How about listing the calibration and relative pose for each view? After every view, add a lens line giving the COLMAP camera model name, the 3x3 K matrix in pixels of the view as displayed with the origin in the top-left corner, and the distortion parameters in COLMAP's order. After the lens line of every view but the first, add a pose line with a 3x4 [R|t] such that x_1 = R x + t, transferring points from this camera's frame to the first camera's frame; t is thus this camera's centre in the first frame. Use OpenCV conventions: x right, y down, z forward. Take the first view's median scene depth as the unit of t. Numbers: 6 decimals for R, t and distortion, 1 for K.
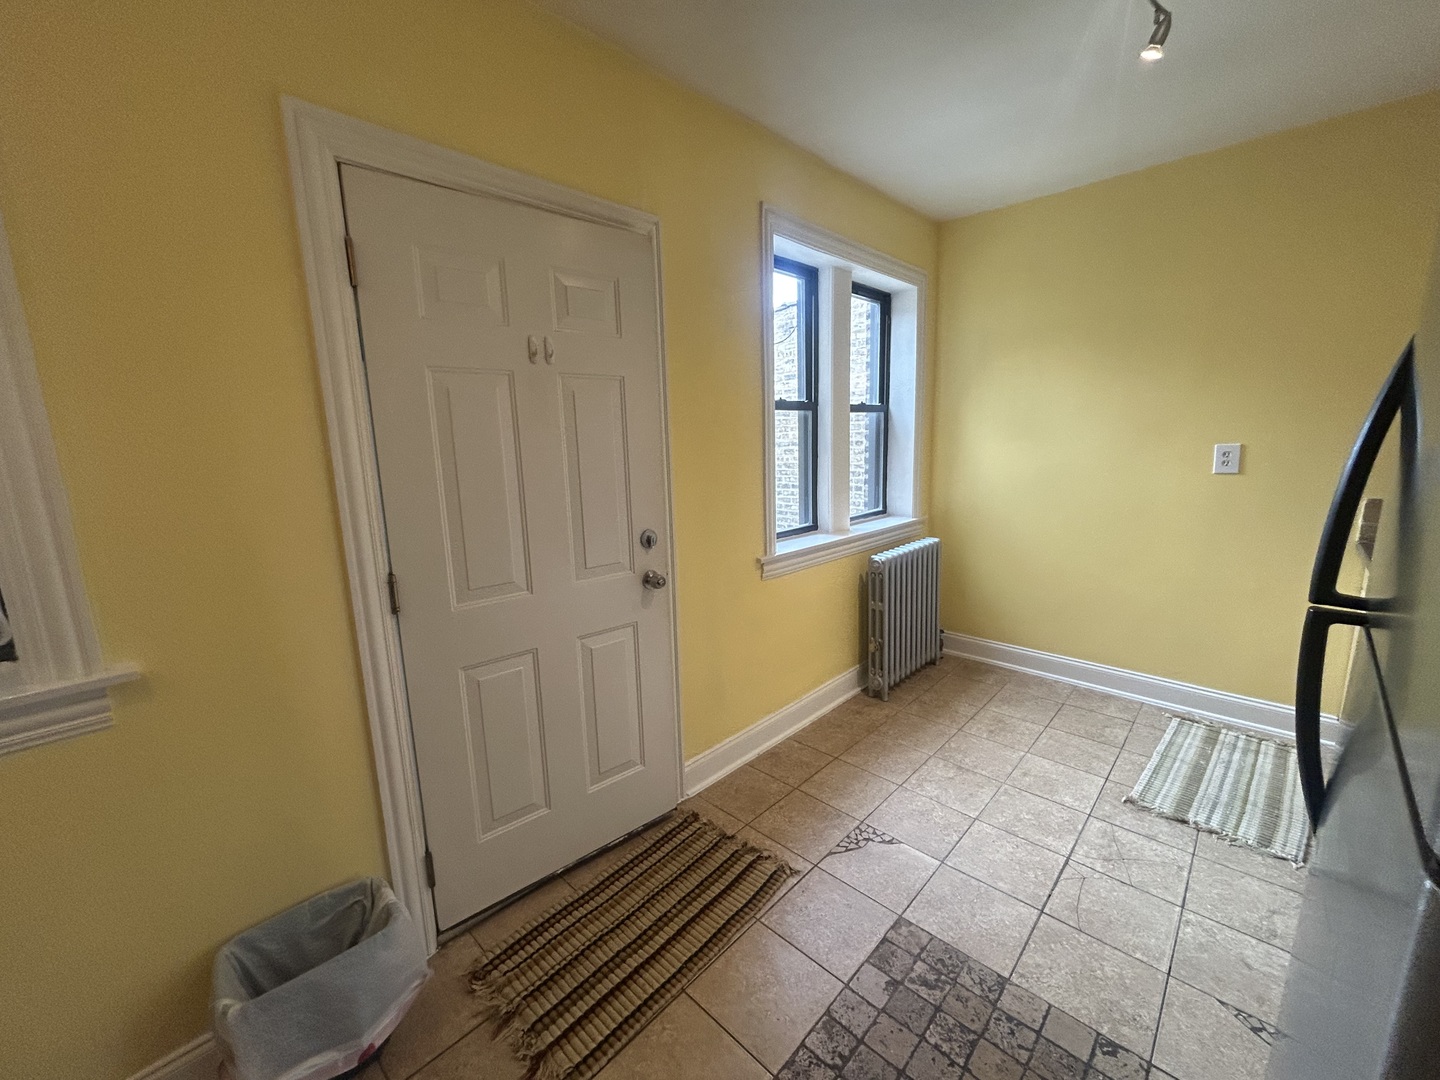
lens RADIAL K [[586.9, 0, 718.8], [0, 586.9, 547.3], [0, 0, 1]] dist [-0.001367, 0.008171]
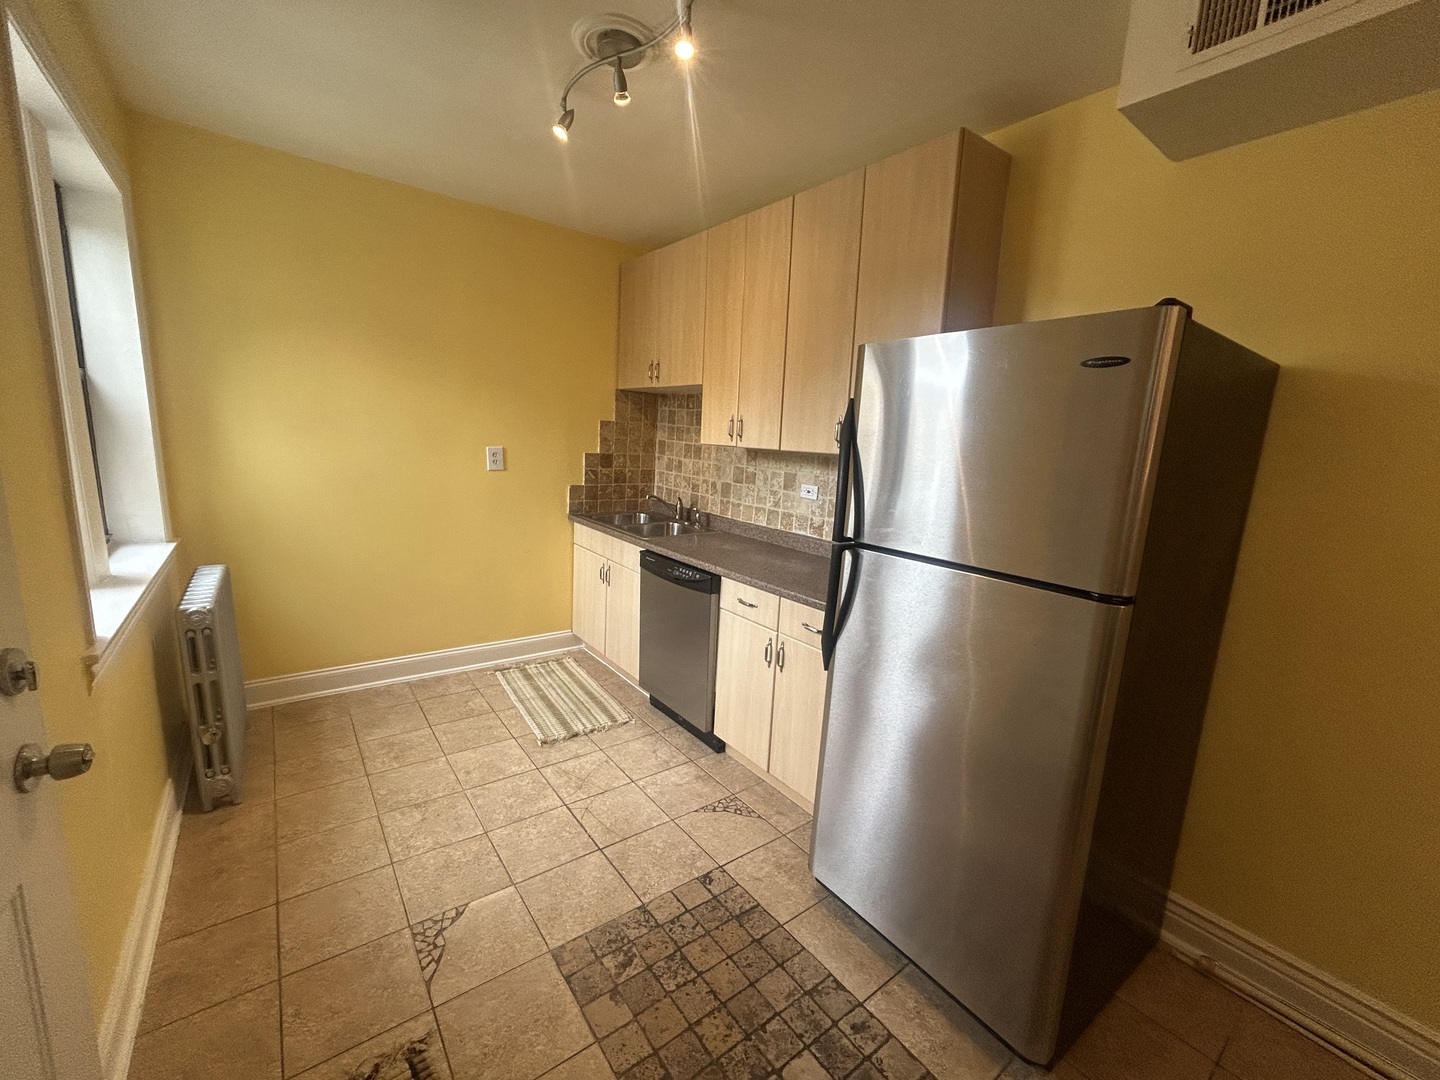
lens RADIAL K [[586.9, 0, 718.8], [0, 586.9, 547.3], [0, 0, 1]] dist [-0.001367, 0.008171]
pose [[0.162872, -0.150650, 0.975078, -0.430307], [0.132870, 0.982621, 0.129621, -0.086855], [-0.977660, 0.108447, 0.180059, 0.455402]]
